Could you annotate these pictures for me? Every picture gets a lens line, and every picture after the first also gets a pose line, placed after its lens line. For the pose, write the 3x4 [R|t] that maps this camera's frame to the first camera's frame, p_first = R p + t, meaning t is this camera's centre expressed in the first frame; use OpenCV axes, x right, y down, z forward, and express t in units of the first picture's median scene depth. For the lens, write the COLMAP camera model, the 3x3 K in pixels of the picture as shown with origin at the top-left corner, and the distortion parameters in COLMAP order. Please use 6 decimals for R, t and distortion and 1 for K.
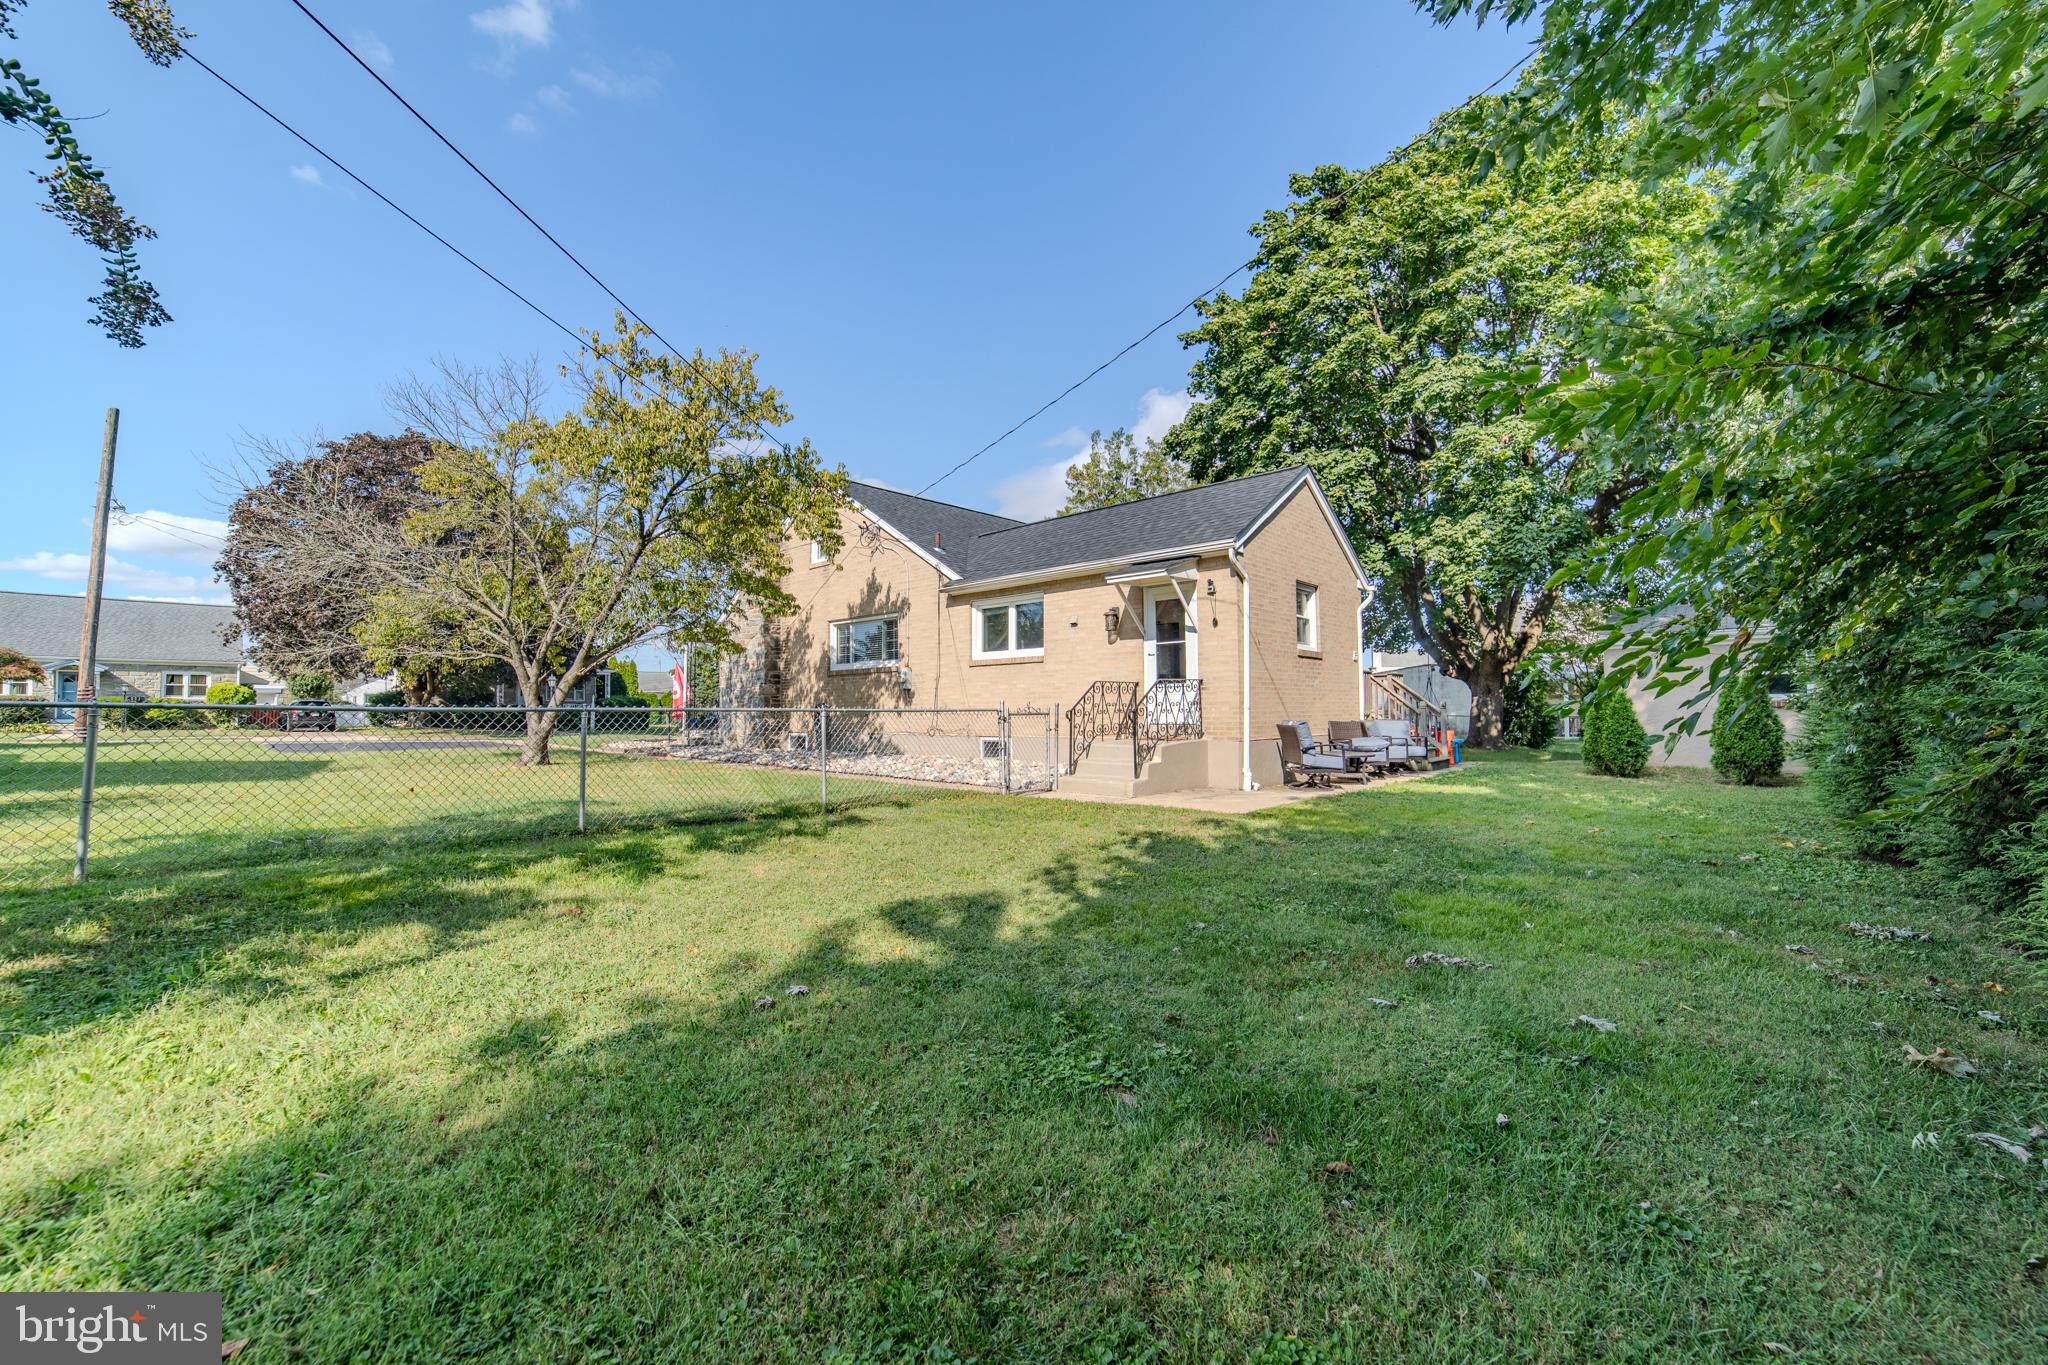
lens RADIAL K [[808.5, 0, 1024.0], [0, 808.5, 682.5], [0, 0, 1]] dist [-0.000666, 0.000093]
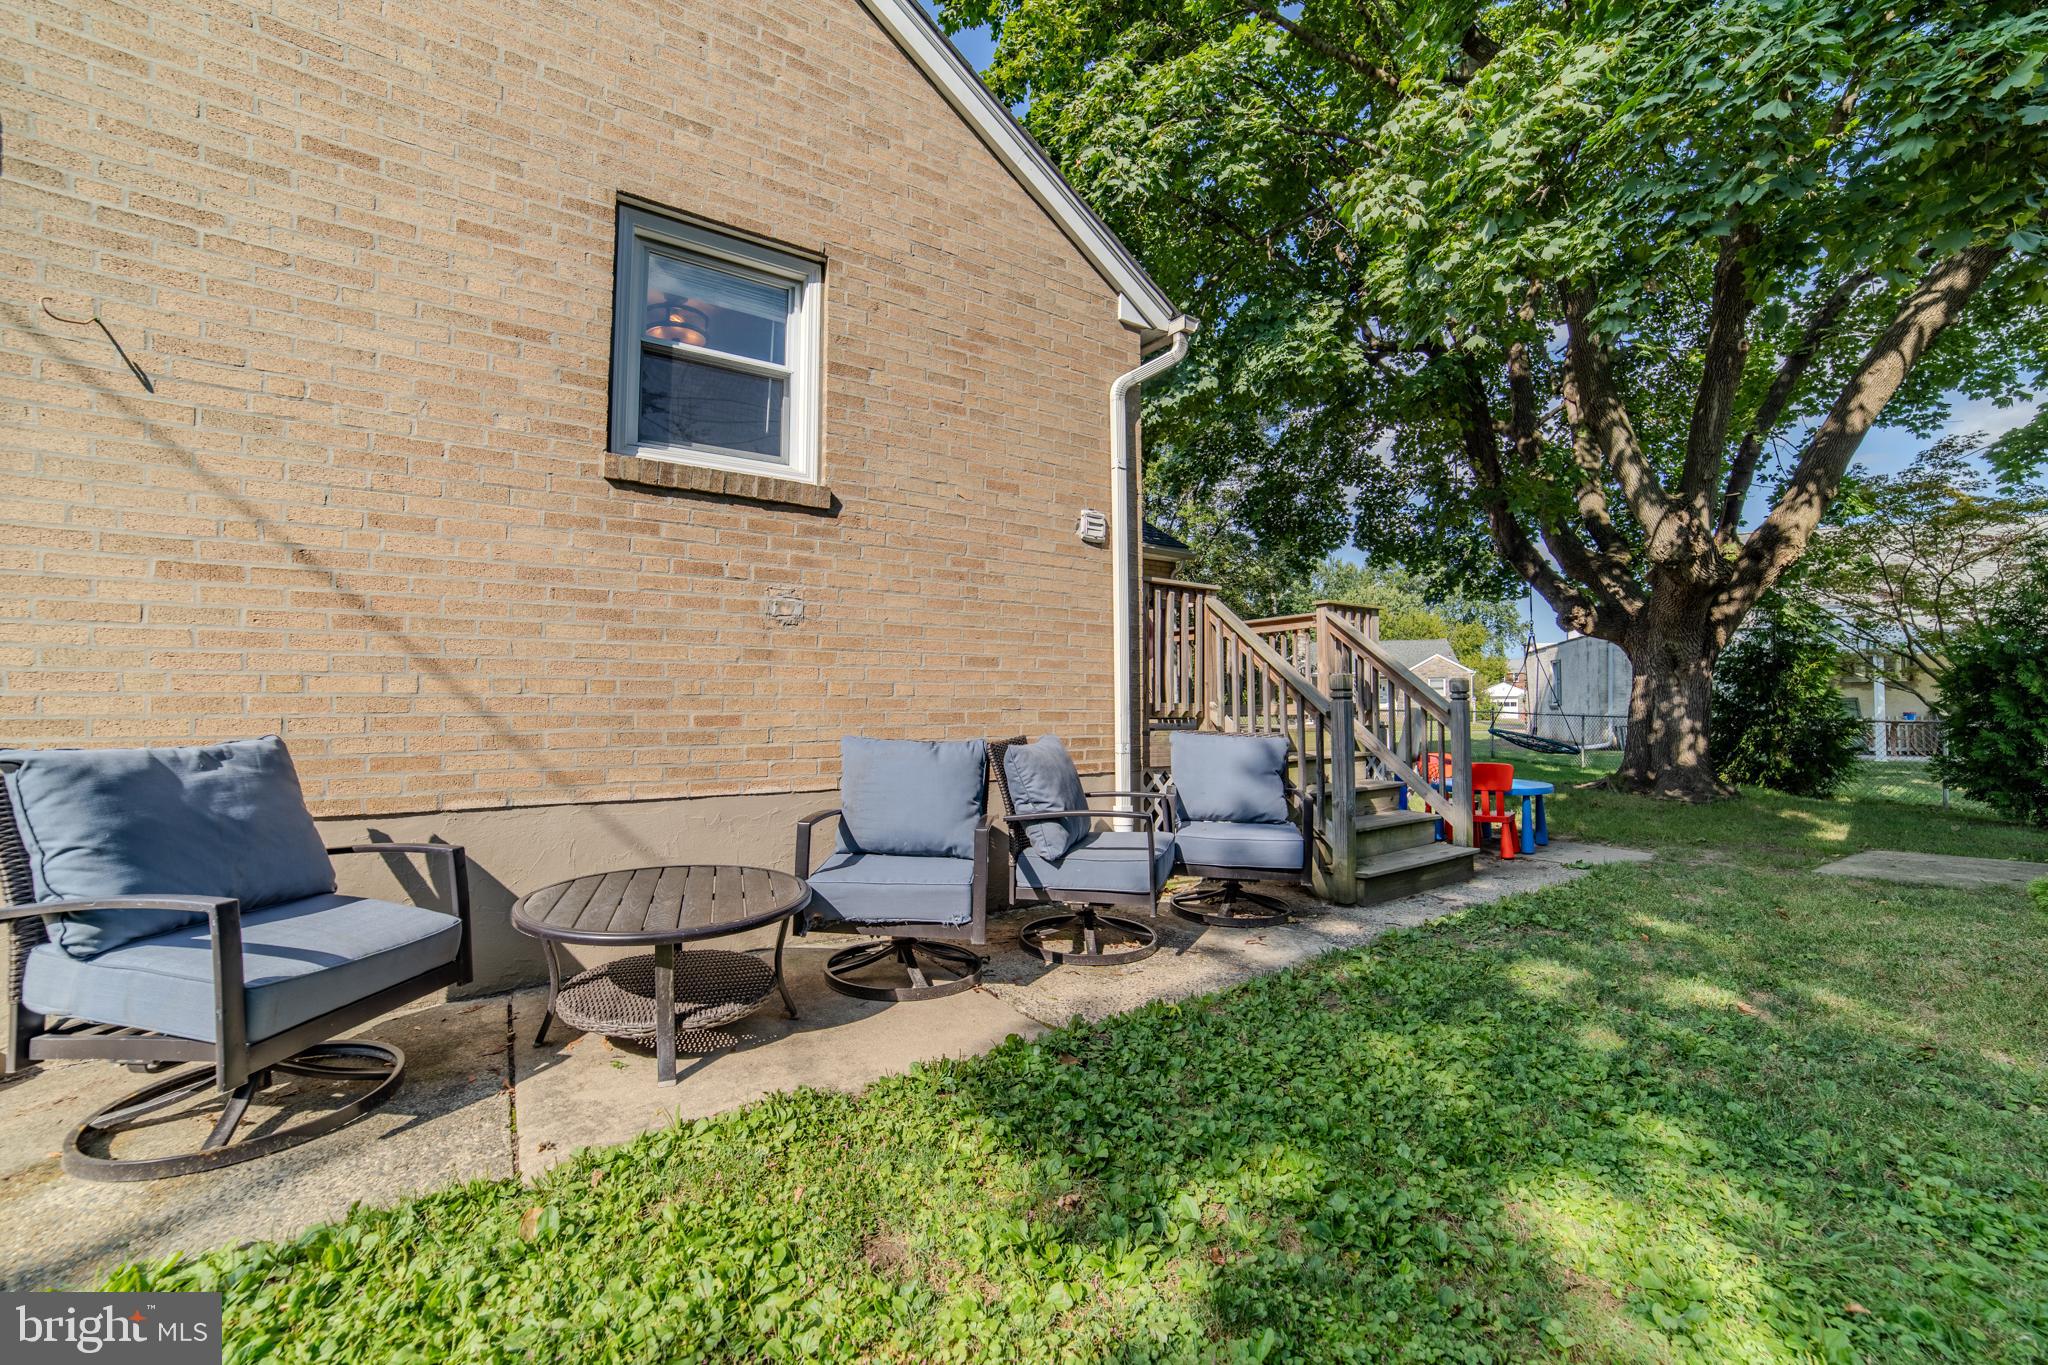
lens RADIAL K [[855.5, 0, 1024.0], [0, 855.5, 682.5], [0, 0, 1]] dist [0.000466, 0.000199]
pose [[0.981608, 0.004379, -0.190858, 0.317412], [-0.001897, 0.999911, 0.013182, 0.015594], [0.190899, -0.012577, 0.981529, 0.477176]]
